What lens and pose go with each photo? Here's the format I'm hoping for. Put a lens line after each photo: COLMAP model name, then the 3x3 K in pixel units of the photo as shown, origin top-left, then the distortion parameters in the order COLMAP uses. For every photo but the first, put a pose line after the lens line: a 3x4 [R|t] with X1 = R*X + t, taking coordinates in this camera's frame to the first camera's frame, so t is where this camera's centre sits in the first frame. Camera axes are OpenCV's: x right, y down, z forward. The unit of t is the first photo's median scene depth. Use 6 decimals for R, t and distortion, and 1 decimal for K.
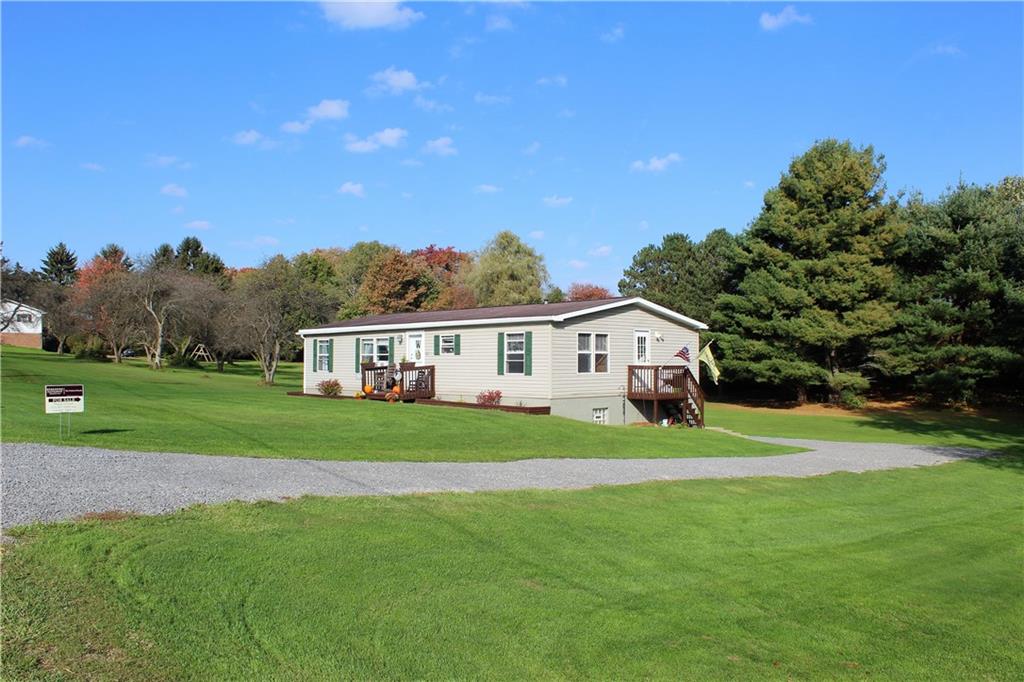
lens RADIAL K [[841.9, 0, 511.4], [0, 841.9, 346.9], [0, 0, 1]] dist [-0.147256, 0.112628]
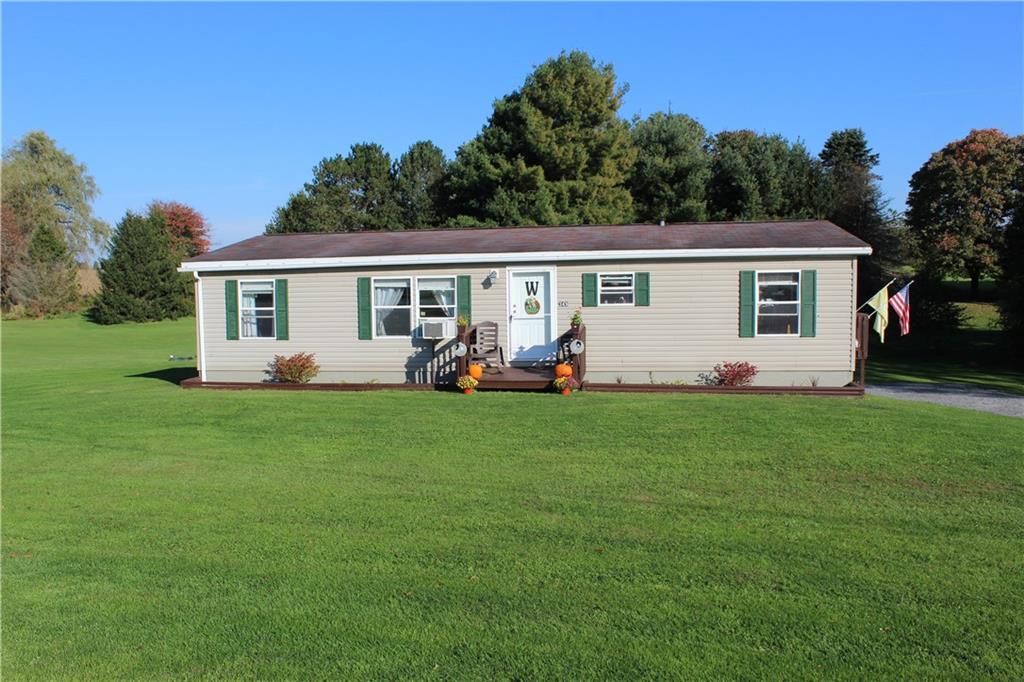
lens RADIAL K [[841.9, 0, 511.4], [0, 841.9, 344.7], [0, 0, 1]] dist [-0.147256, 0.112628]
pose [[0.813918, -0.056215, 0.578254, -0.463509], [0.005269, 0.995981, 0.089408, -0.016545], [-0.580956, -0.069724, 0.810943, 0.530209]]
